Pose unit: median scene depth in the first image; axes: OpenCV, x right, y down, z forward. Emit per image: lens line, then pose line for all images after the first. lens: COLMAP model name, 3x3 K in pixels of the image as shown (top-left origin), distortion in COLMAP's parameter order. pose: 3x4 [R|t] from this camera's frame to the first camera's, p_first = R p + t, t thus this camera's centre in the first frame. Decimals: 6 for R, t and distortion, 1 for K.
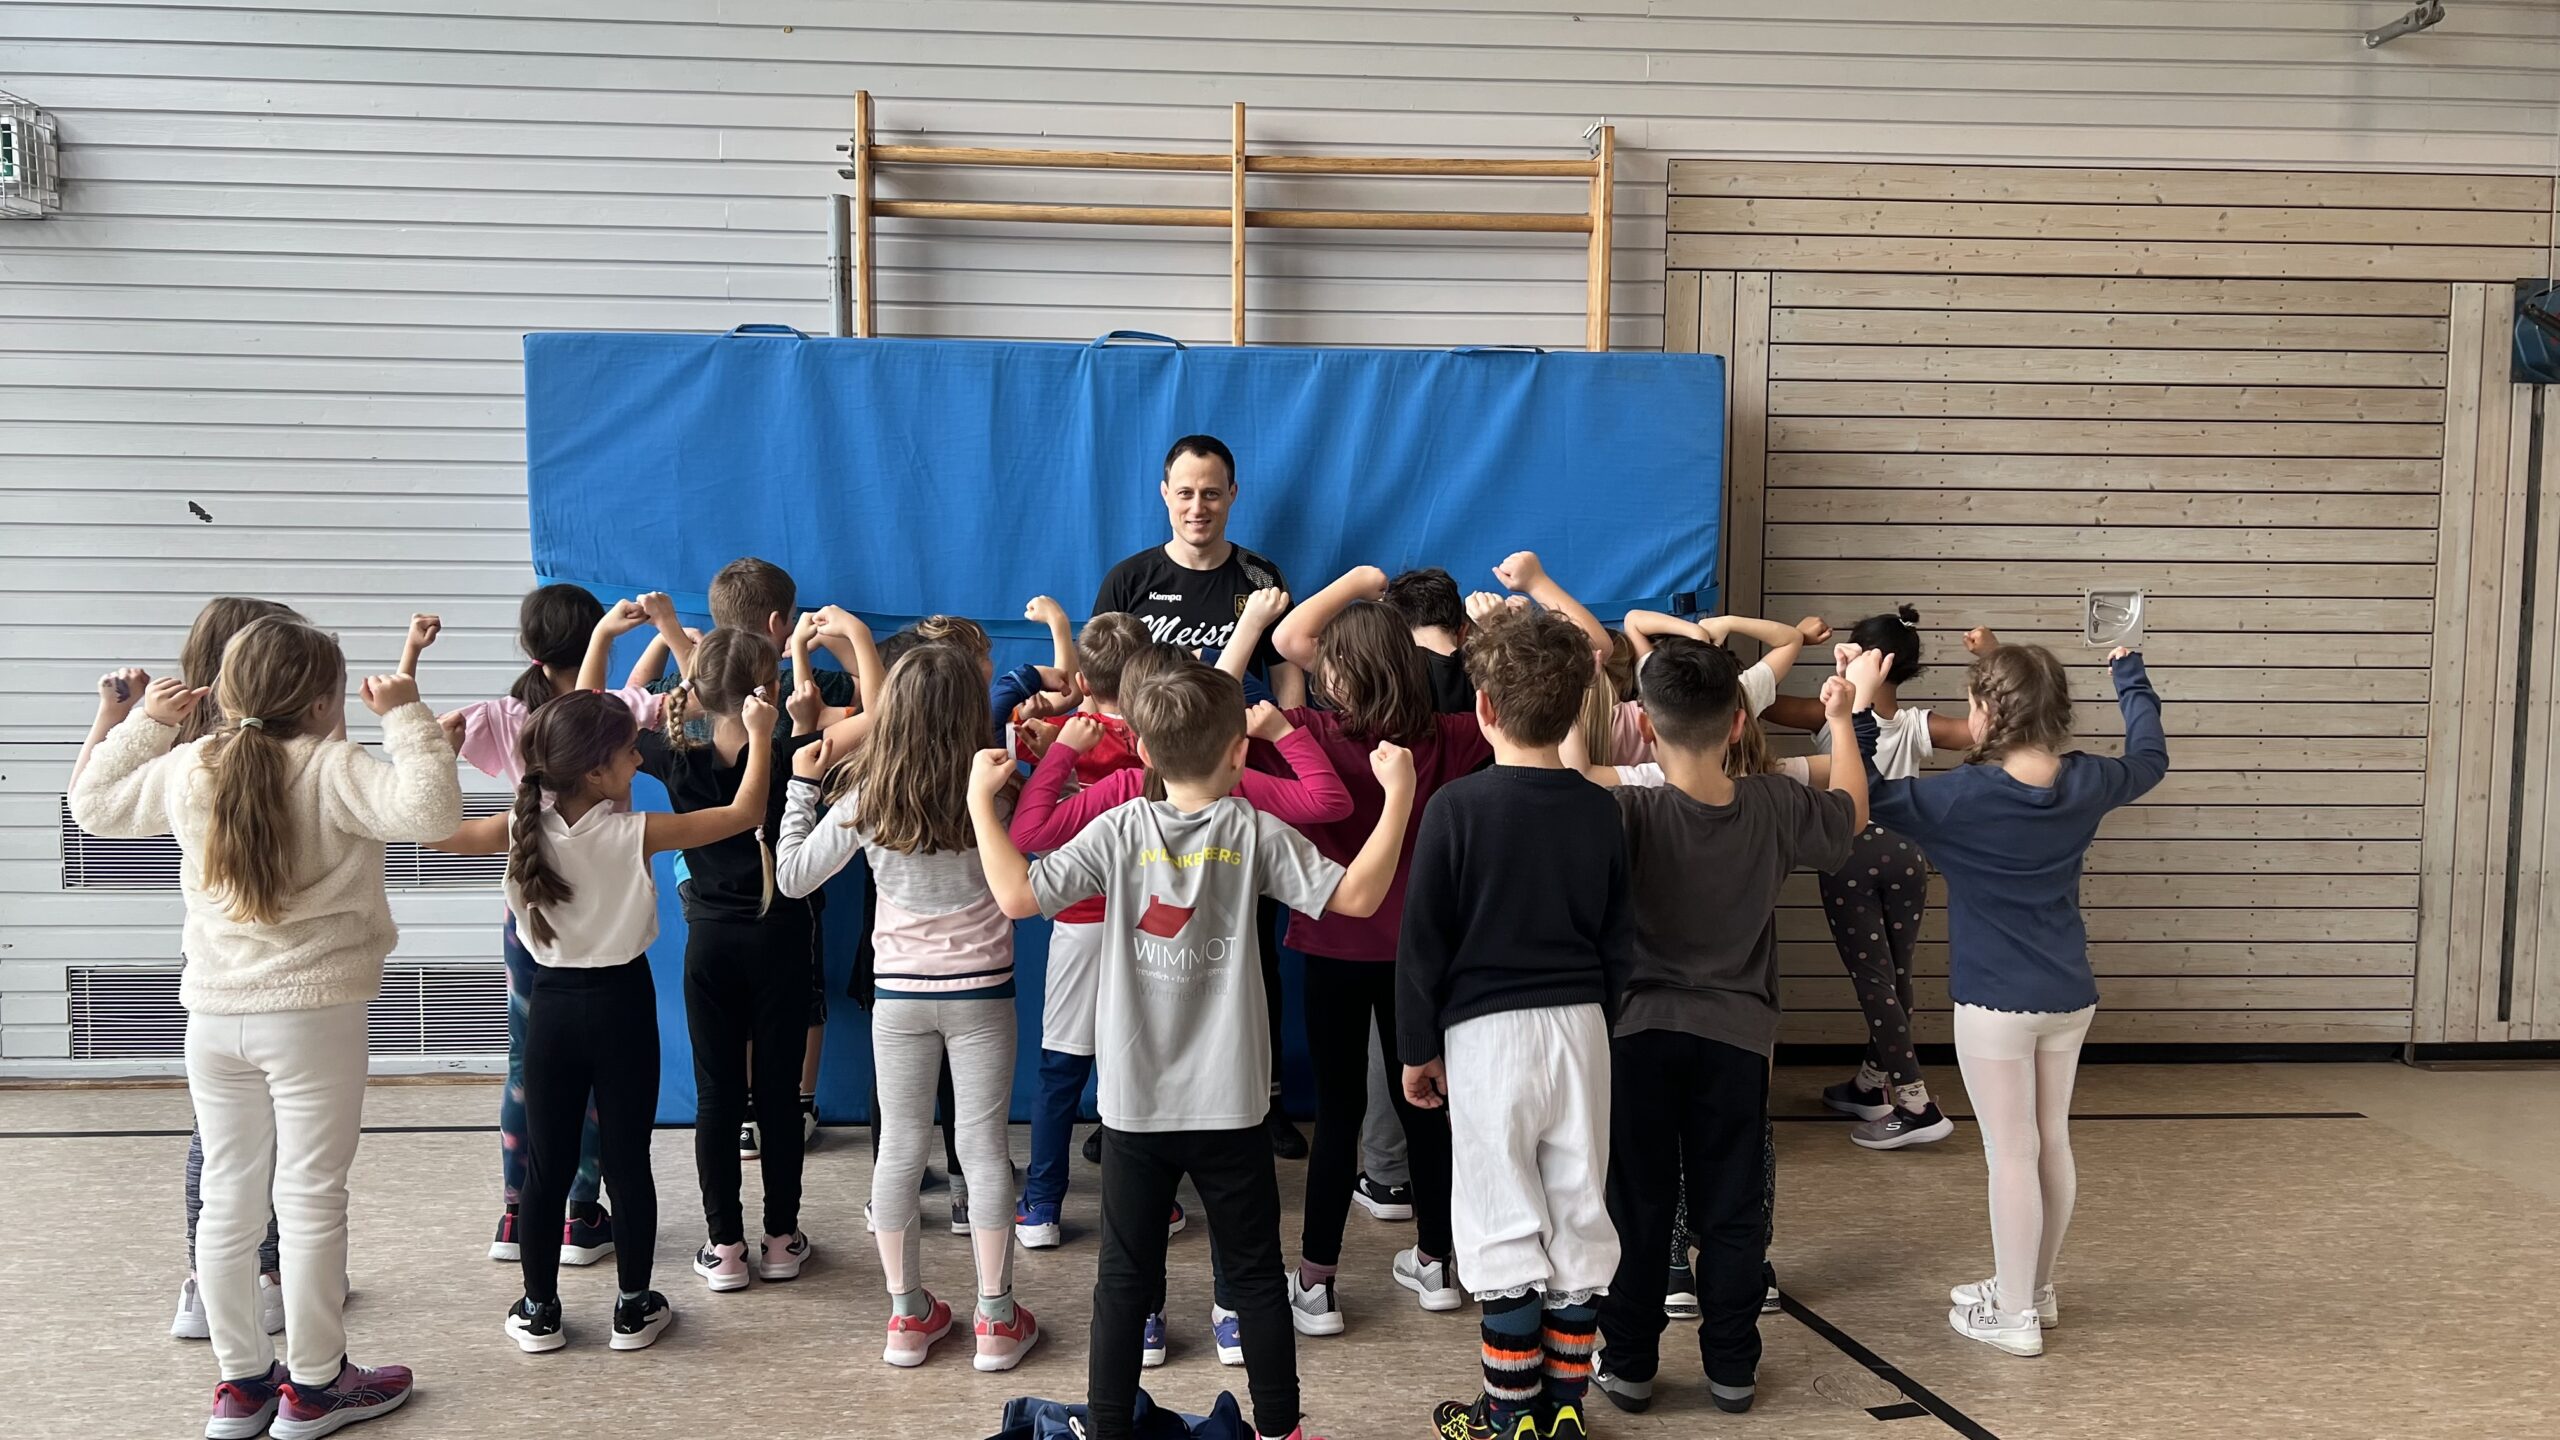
lens RADIAL K [[1955.8, 0, 1280.0], [0, 1955.8, 720.0], [0, 0, 1]] dist [0.073150, -0.073351]
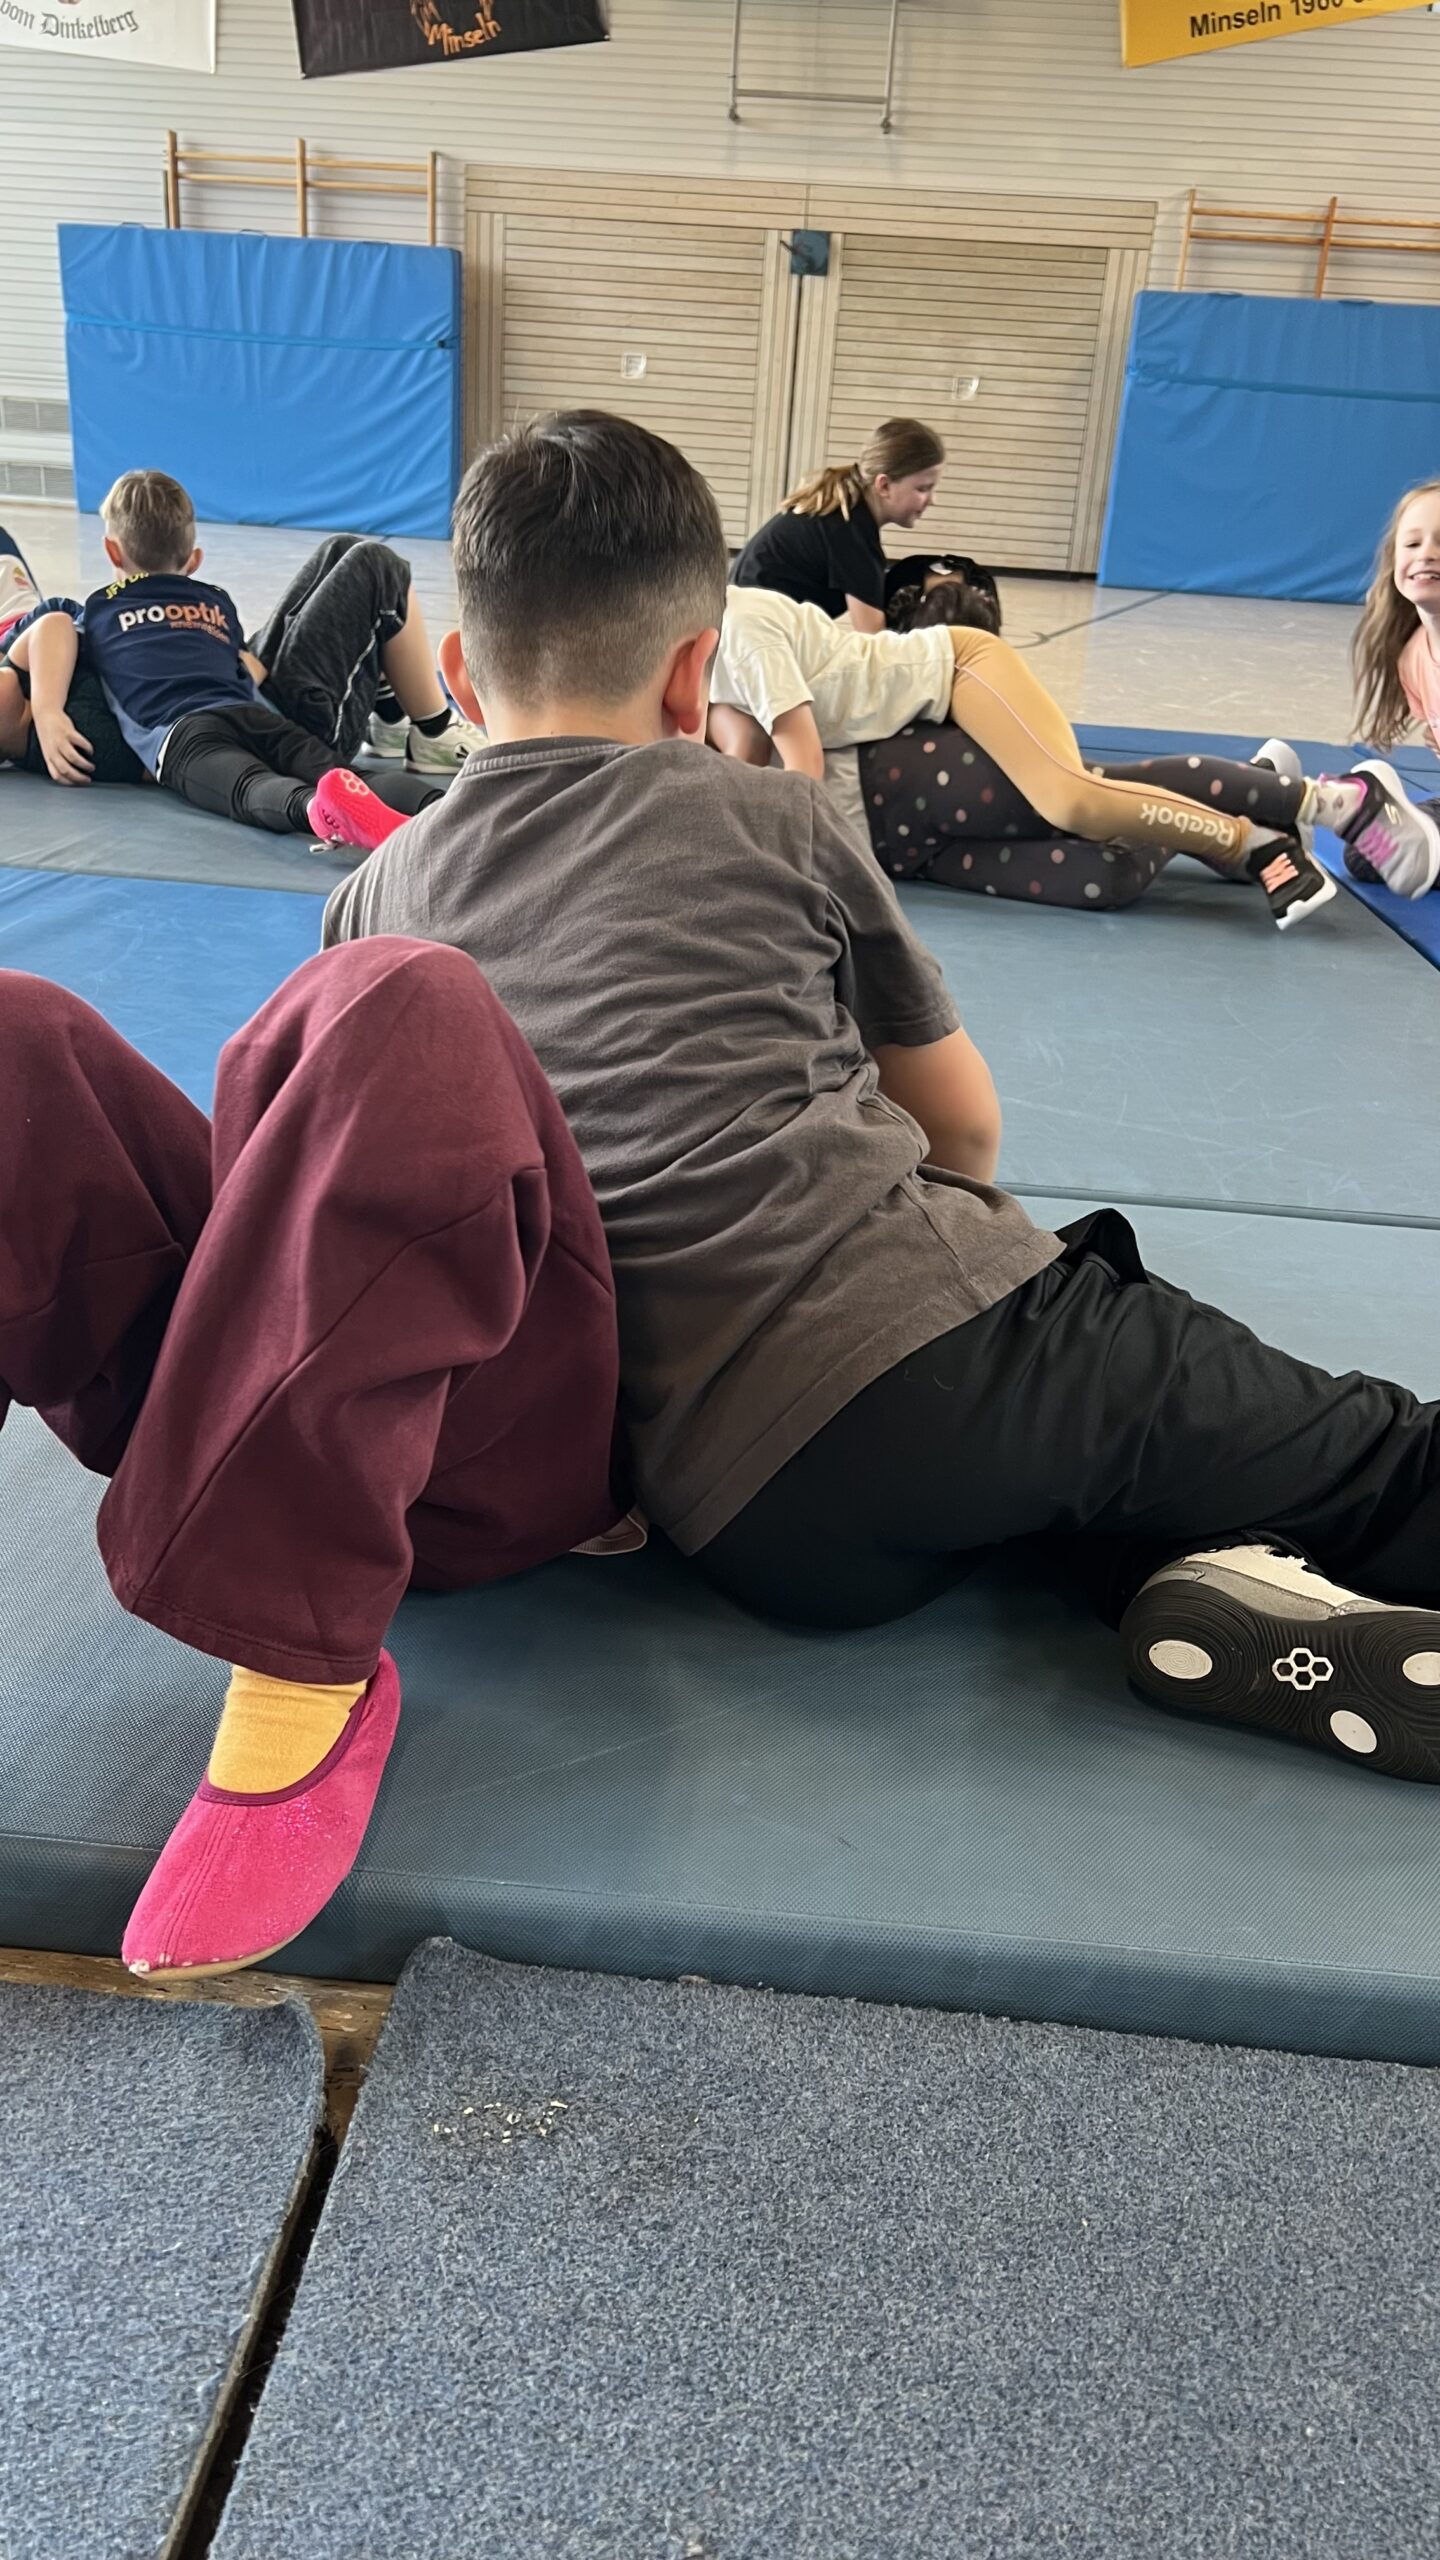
lens RADIAL K [[1955.8, 0, 720.0], [0, 1955.8, 1280.0], [0, 0, 1]] dist [0.073150, -0.073351]
pose [[0.984209, 0.110360, -0.138396, 1.052228], [-0.063027, 0.949099, 0.308607, 0.289608], [0.165409, -0.295011, 0.941068, -1.875005]]
